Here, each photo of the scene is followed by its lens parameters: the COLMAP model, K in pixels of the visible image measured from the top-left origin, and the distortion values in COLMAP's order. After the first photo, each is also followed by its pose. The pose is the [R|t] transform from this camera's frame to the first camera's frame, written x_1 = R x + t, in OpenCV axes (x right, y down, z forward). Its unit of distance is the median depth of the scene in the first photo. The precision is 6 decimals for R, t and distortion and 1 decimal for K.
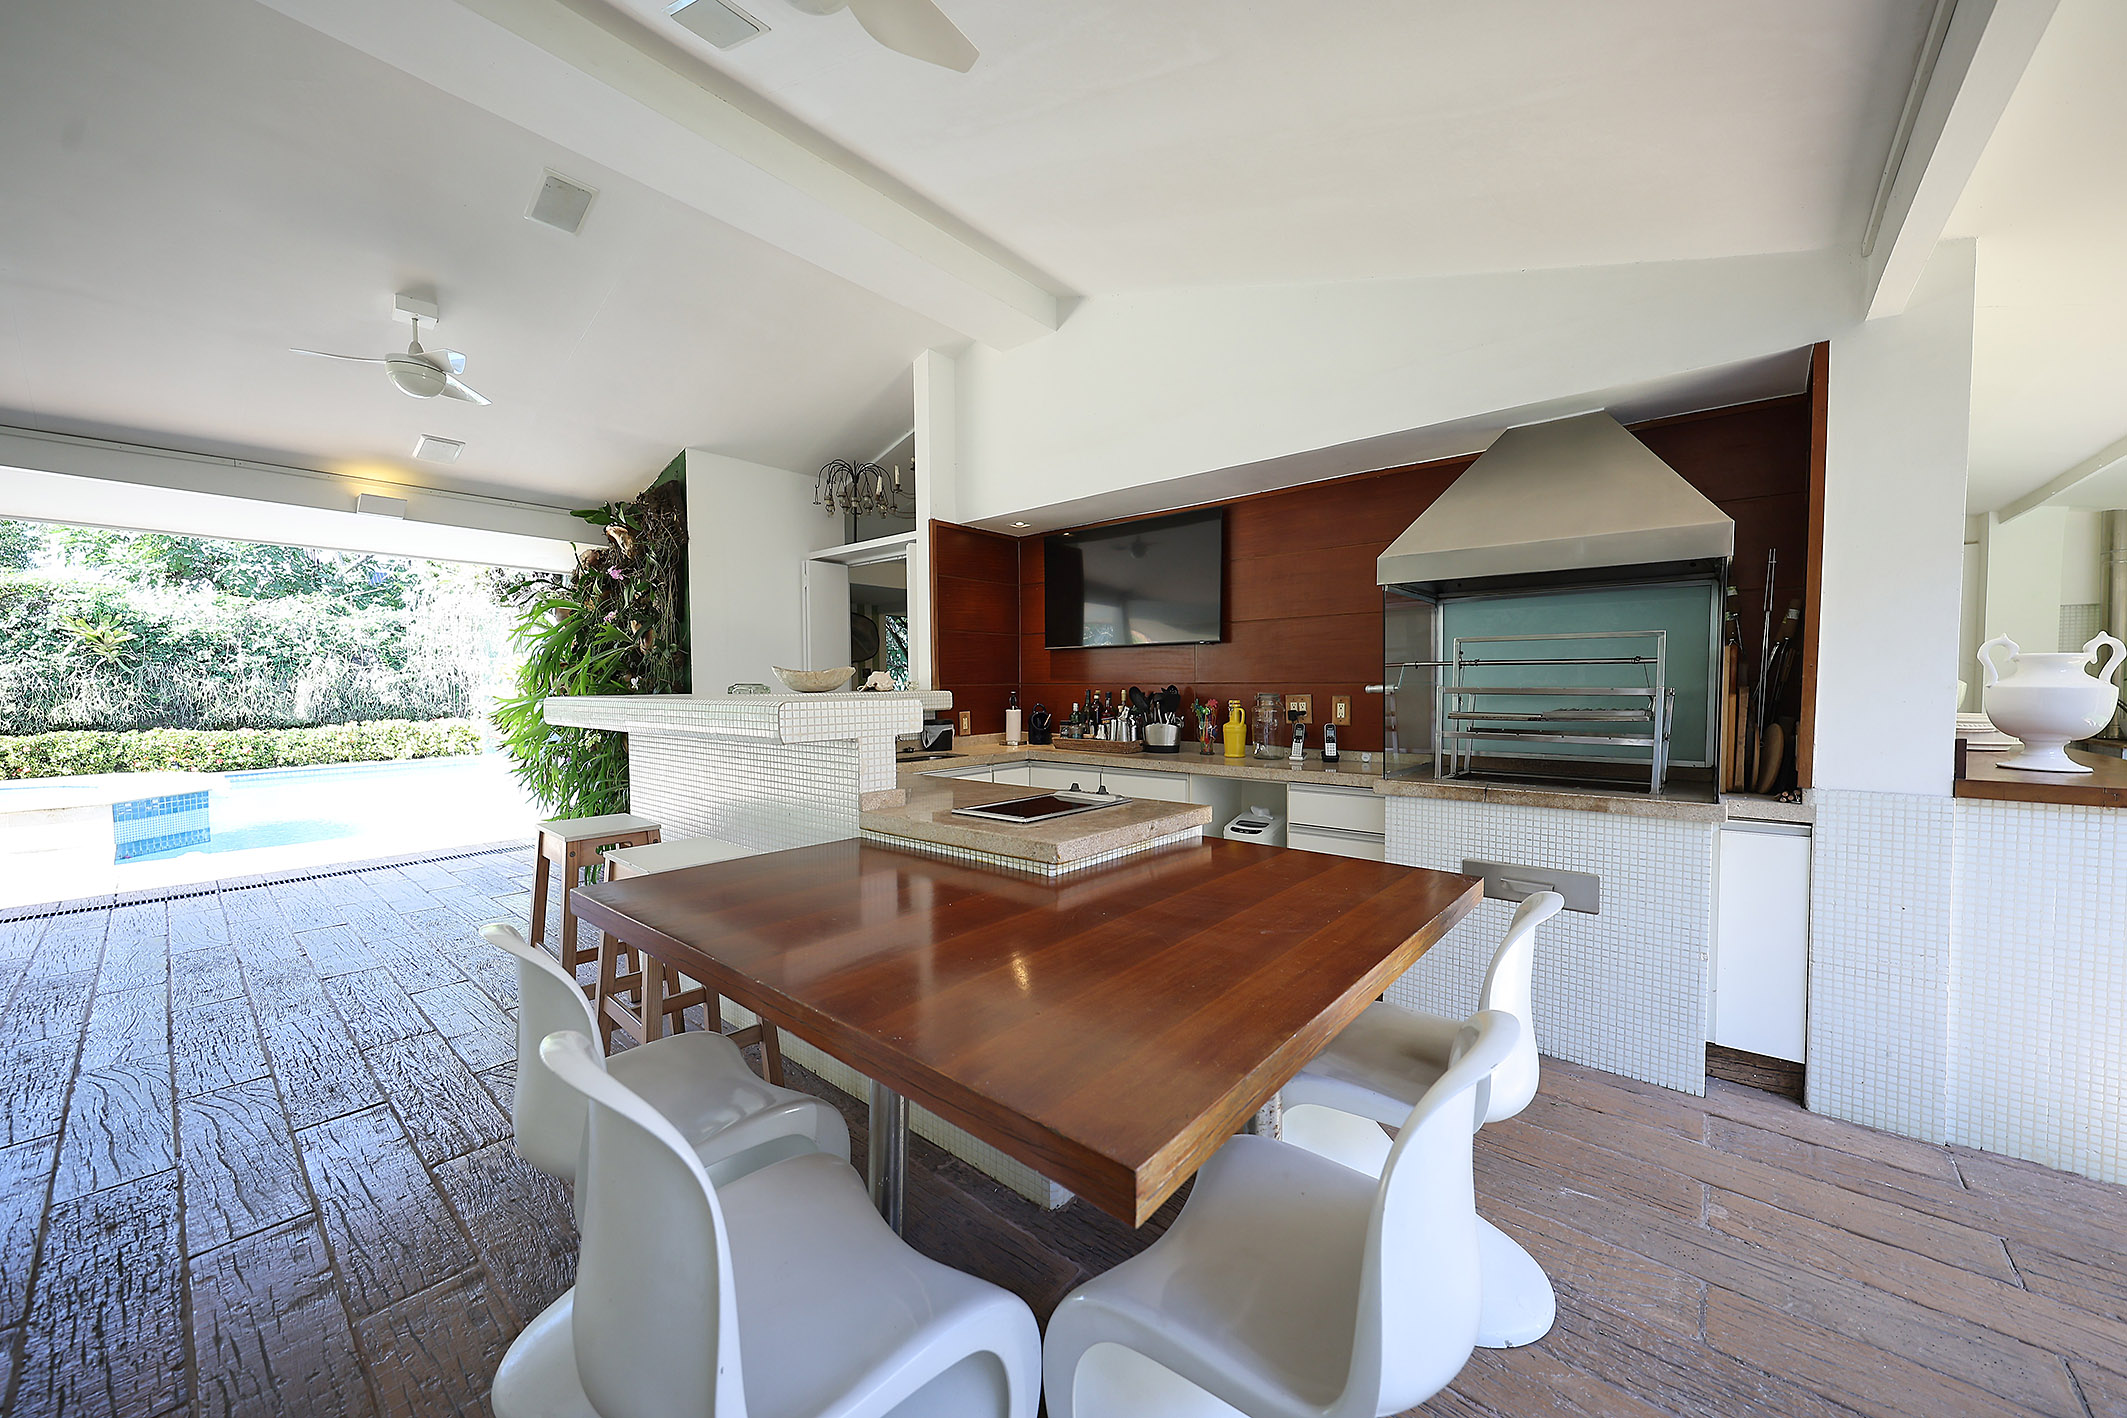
lens RADIAL K [[783.1, 0, 1059.9], [0, 783.1, 708.6], [0, 0, 1]] dist [0.000028, -0.000097]
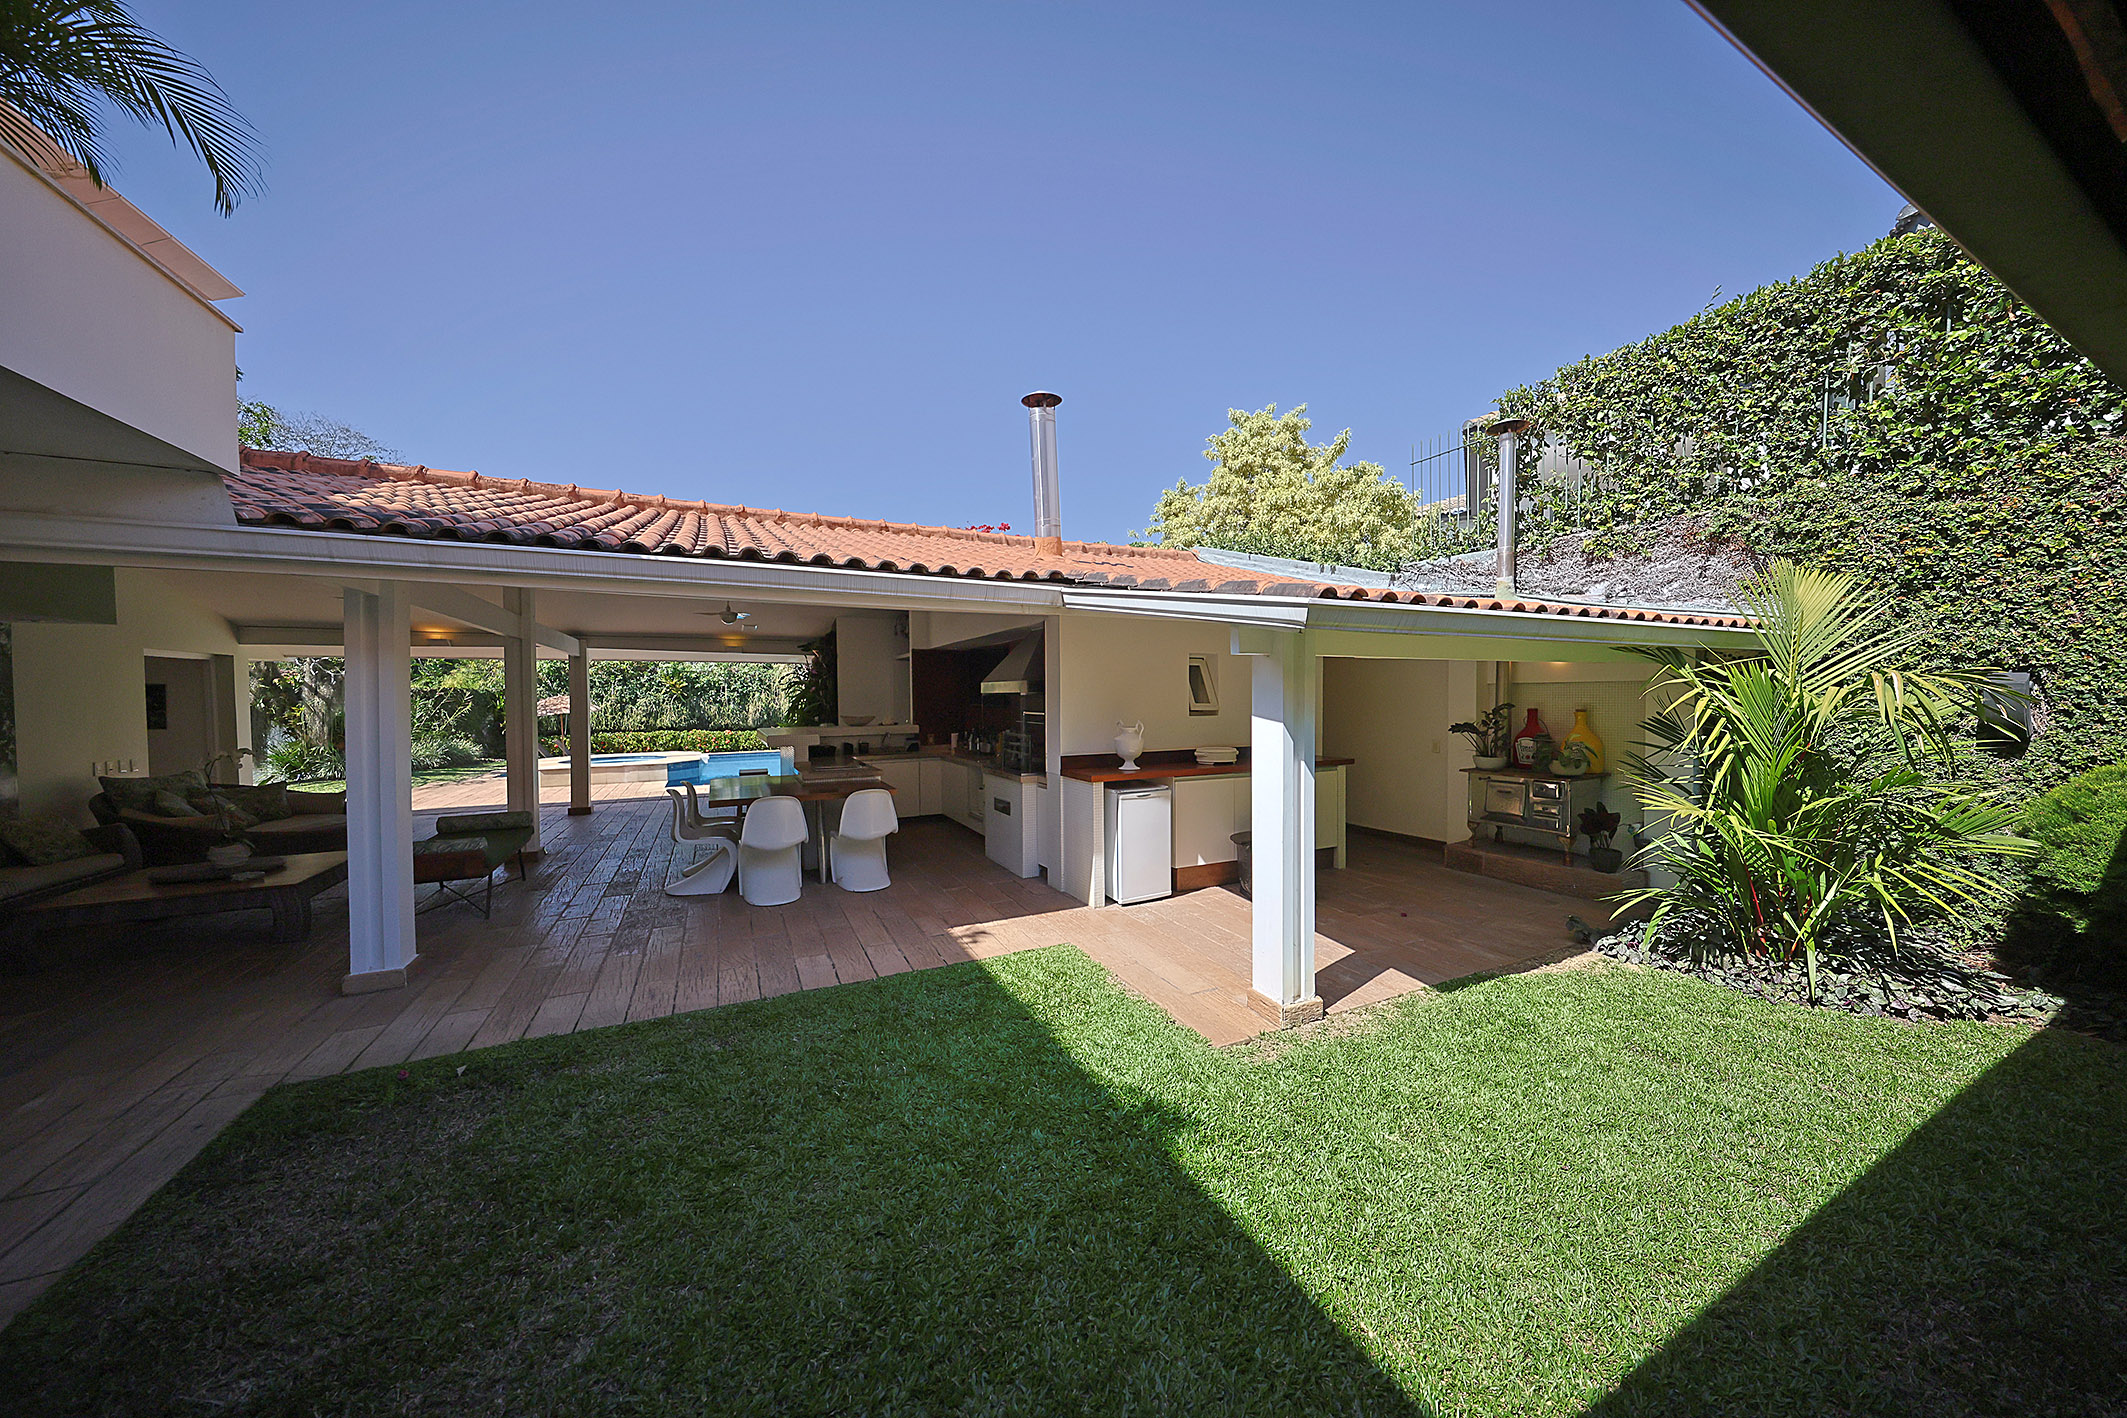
lens RADIAL K [[712.8, 0, 1074.4], [0, 712.8, 707.2], [0, 0, 1]] dist [0.002582, 0.000286]
pose [[0.921347, 0.003787, -0.388722, 0.493086], [-0.006464, 0.999964, -0.005579, -0.030021], [0.388687, 0.007653, 0.921338, -0.333222]]
